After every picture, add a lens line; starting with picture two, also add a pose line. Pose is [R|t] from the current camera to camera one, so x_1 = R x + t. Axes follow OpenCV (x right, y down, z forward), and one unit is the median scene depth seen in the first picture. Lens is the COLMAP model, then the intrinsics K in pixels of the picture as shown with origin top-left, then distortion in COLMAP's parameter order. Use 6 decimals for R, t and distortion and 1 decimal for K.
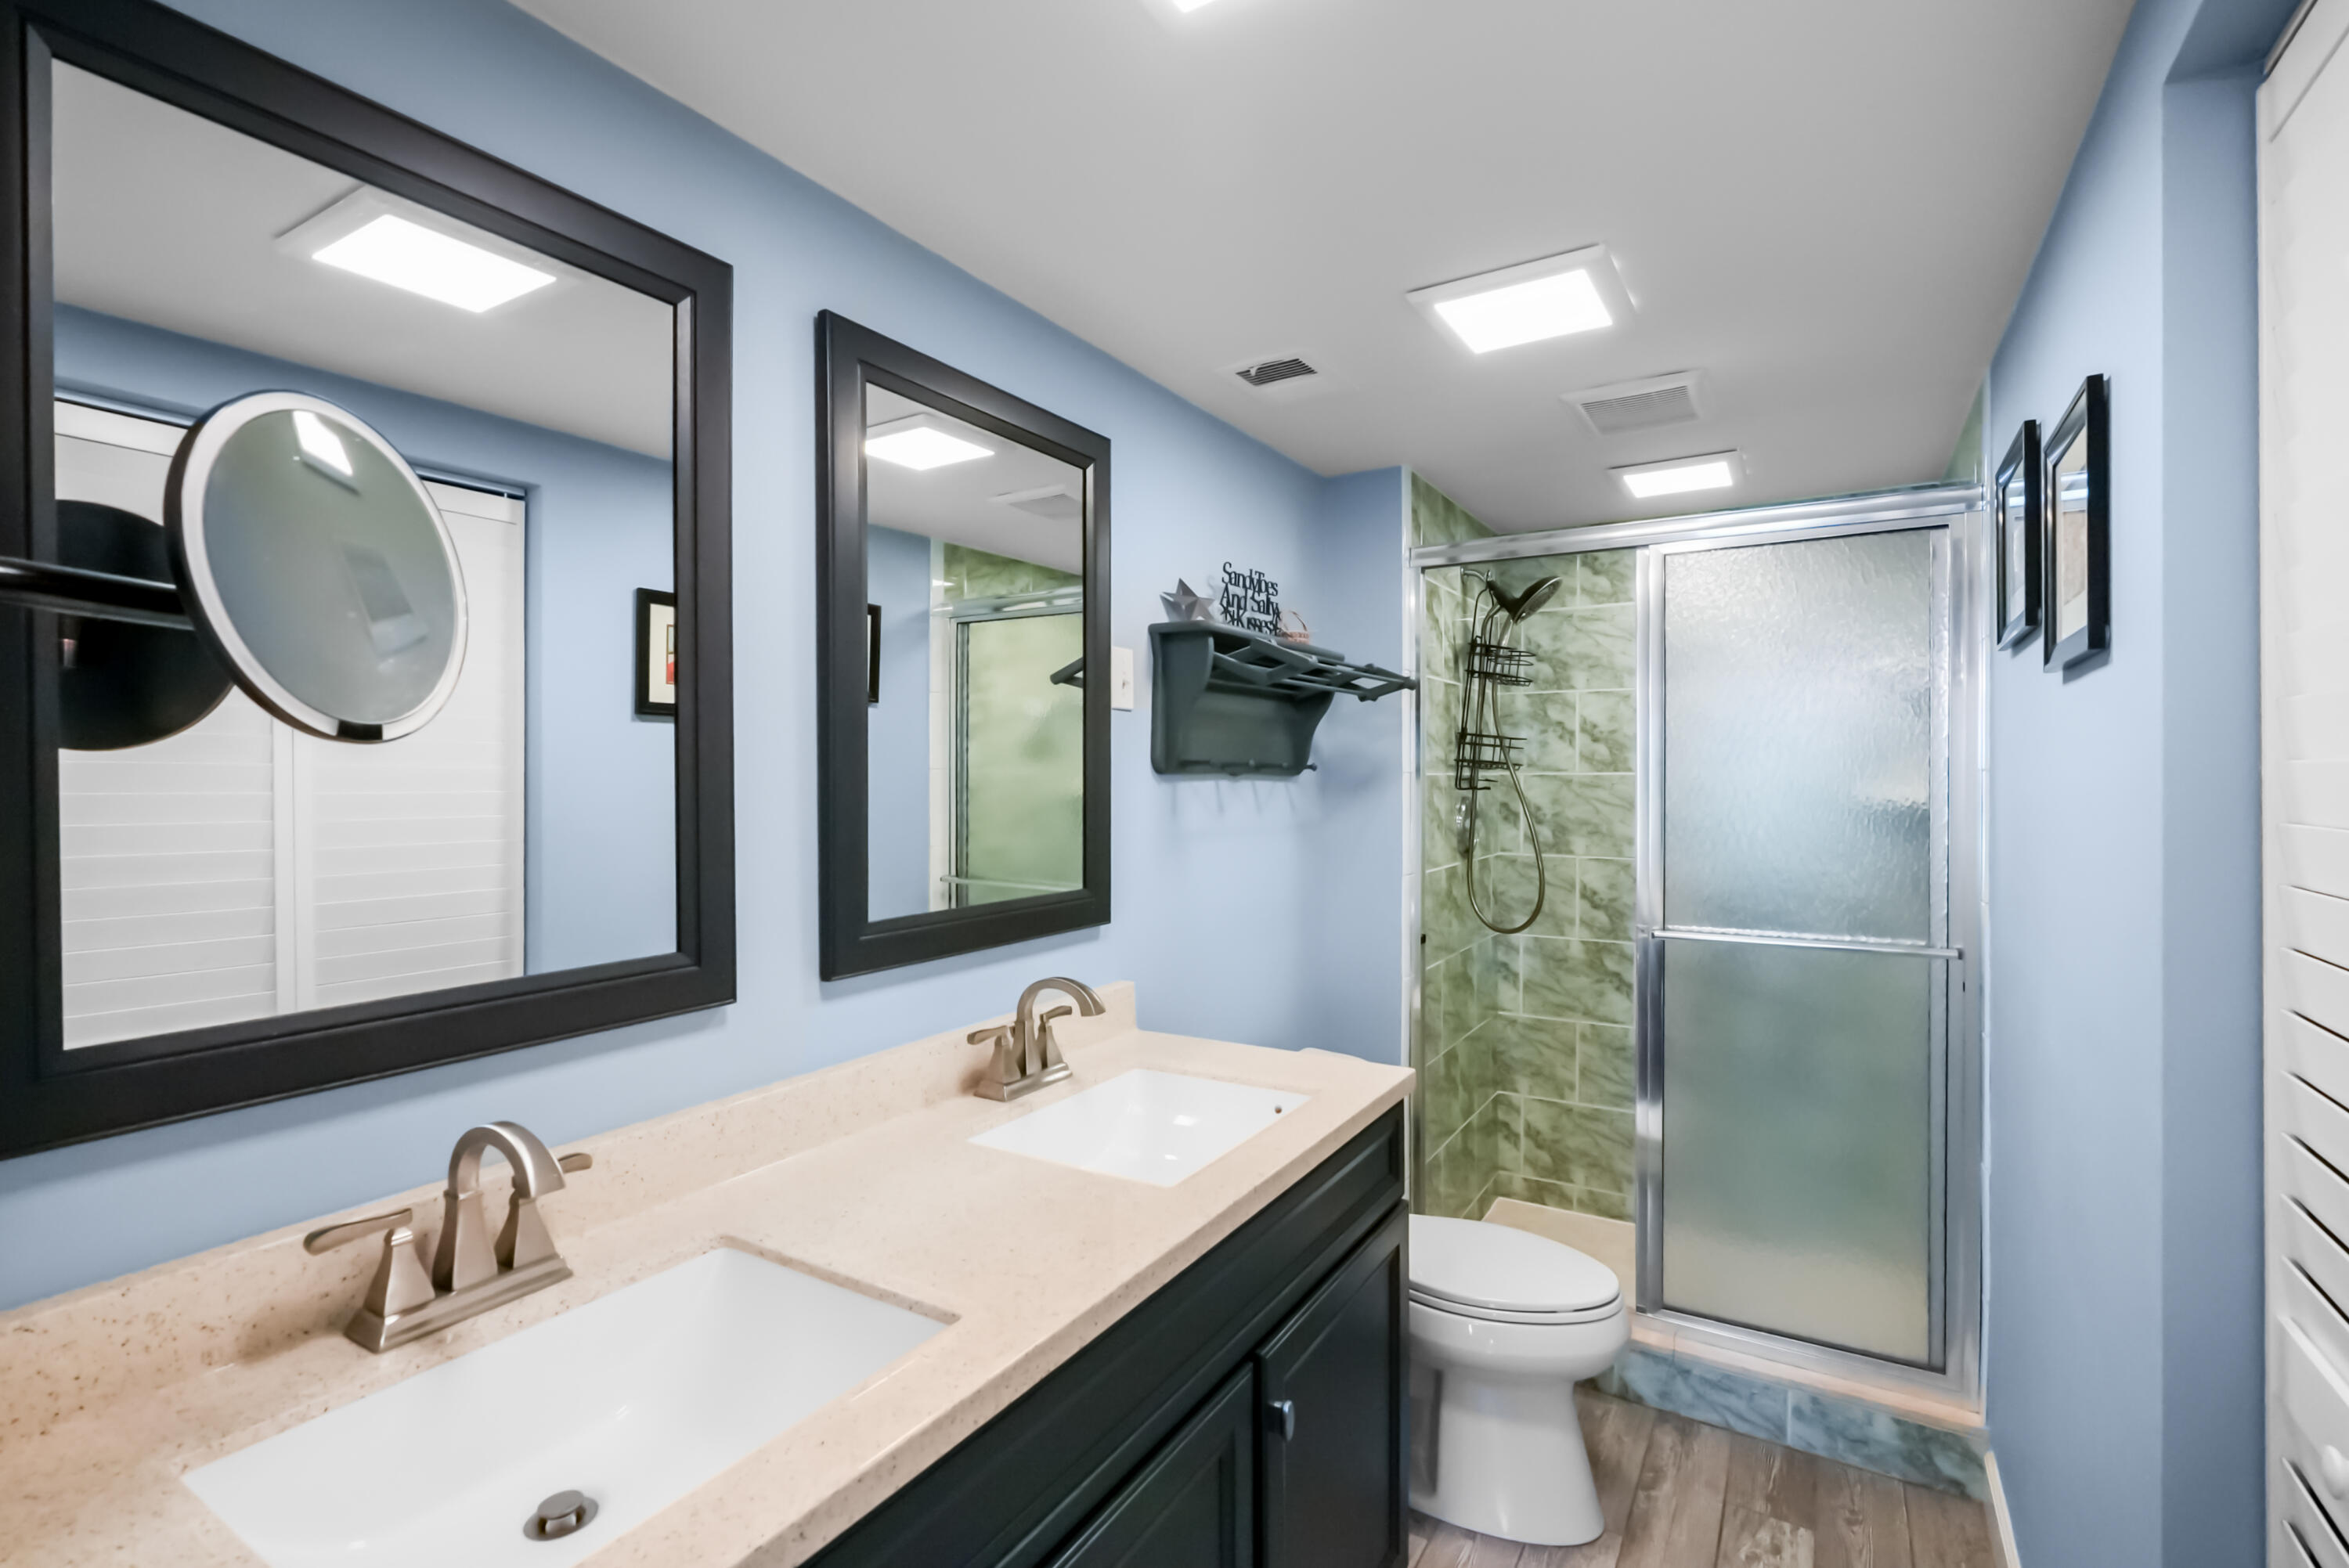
lens RADIAL K [[1076.0, 0, 1172.8], [0, 1076.0, 775.3], [0, 0, 1]] dist [0.000659, -0.000030]
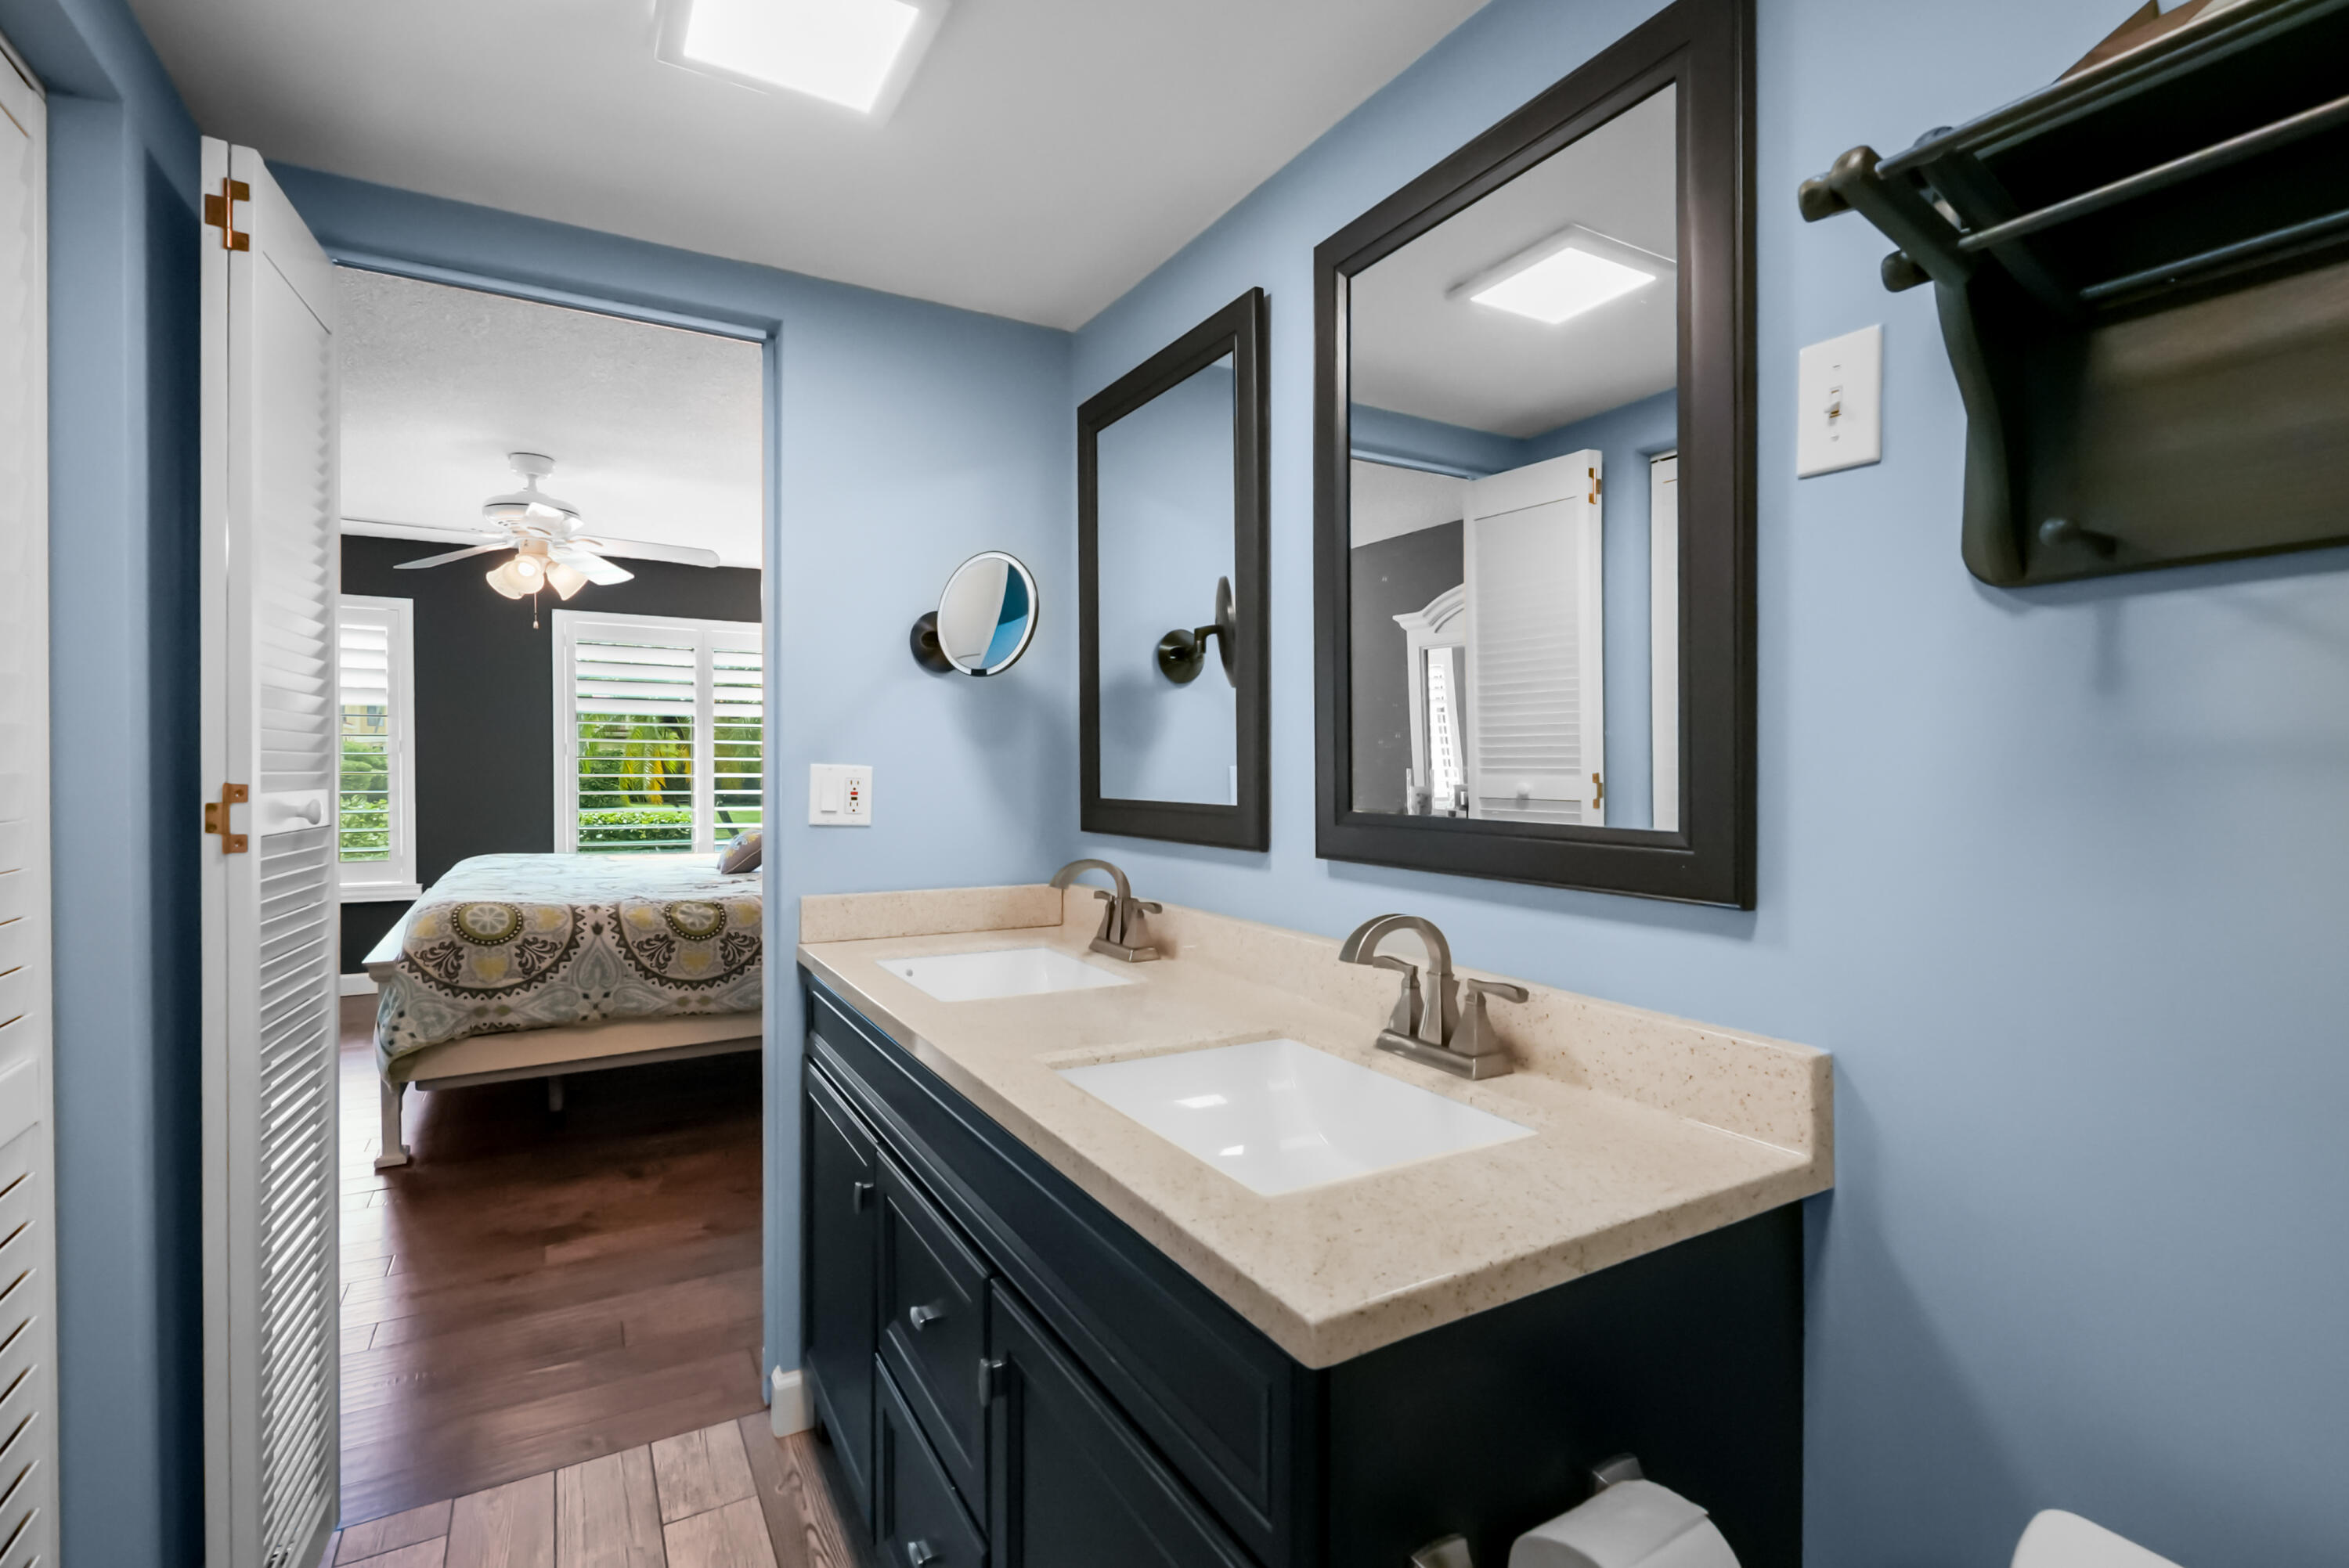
lens RADIAL K [[1076.0, 0, 1172.8], [0, 1076.0, 775.3], [0, 0, 1]] dist [0.000659, -0.000030]
pose [[-0.479488, 0.005394, -0.877532, 0.716074], [-0.005490, 0.999943, 0.009146, 0.097839], [0.877531, 0.009203, -0.479431, 1.402844]]
